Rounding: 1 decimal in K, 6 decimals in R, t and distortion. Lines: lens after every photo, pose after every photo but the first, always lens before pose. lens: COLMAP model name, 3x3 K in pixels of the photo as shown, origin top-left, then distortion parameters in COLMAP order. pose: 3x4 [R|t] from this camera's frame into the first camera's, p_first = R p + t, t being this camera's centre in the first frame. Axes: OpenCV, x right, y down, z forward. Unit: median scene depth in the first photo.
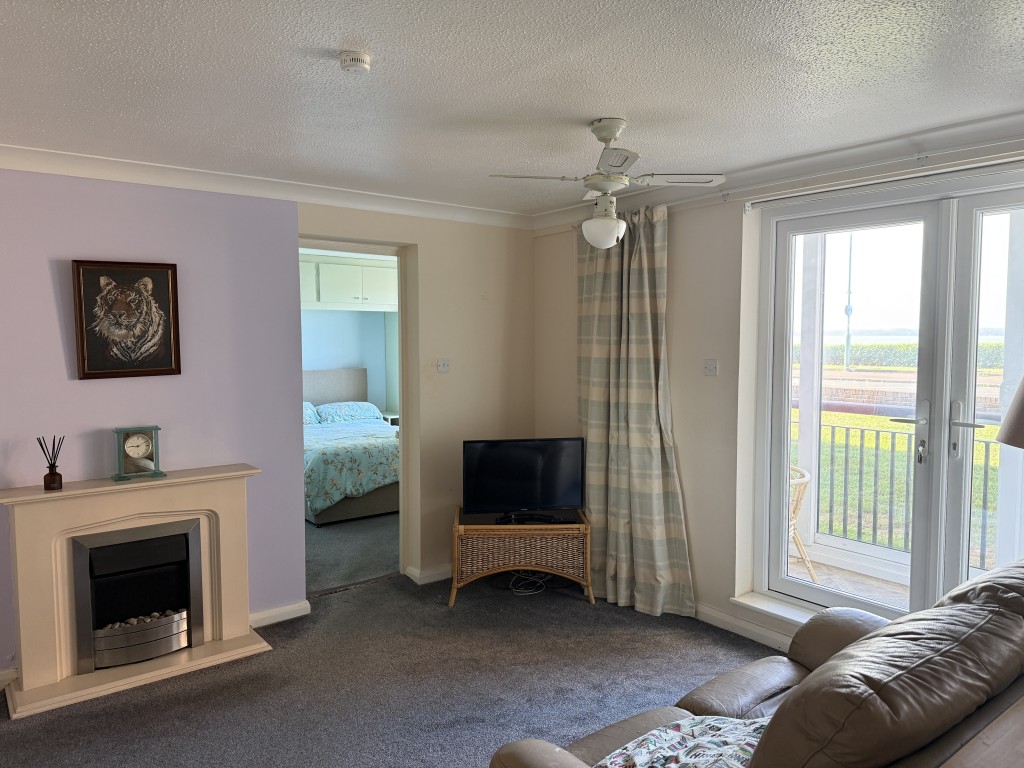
lens RADIAL K [[732.3, 0, 512.0], [0, 732.3, 384.0], [0, 0, 1]] dist [0.112528, -0.114305]
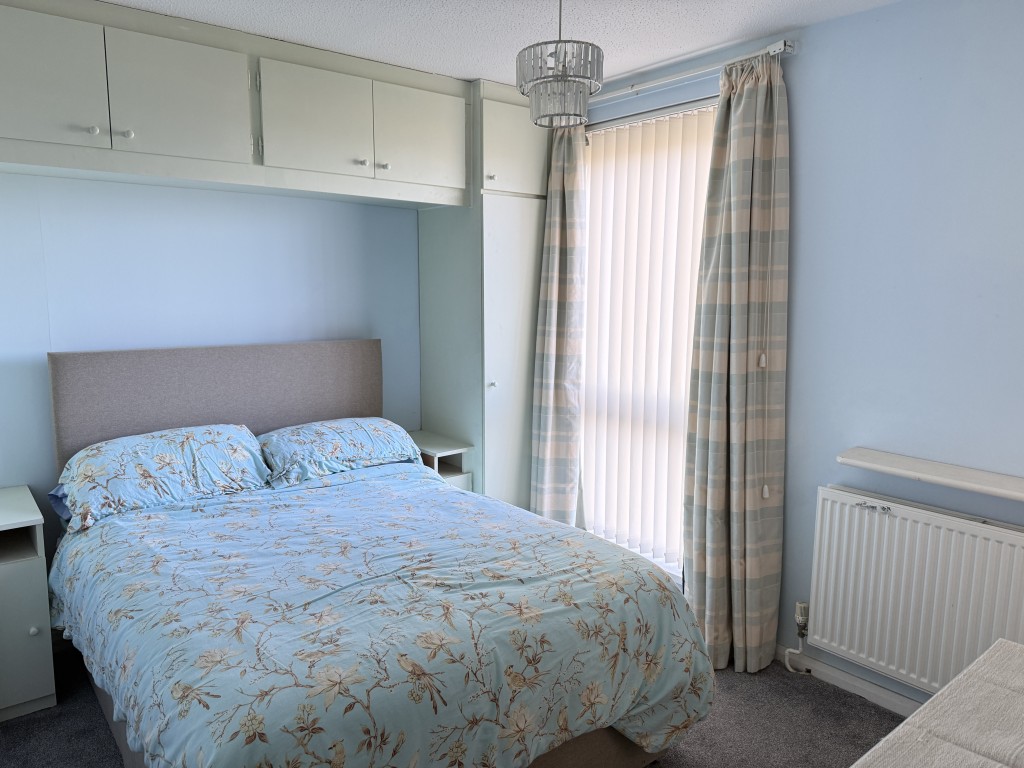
lens RADIAL K [[736.7, 0, 512.0], [0, 736.7, 384.0], [0, 0, 1]] dist [0.000618, -0.113768]
pose [[0.999728, 0.002911, 0.023133, -0.143246], [-0.004551, 0.997455, 0.071157, -0.028419], [-0.022867, -0.071243, 0.997197, 0.621622]]
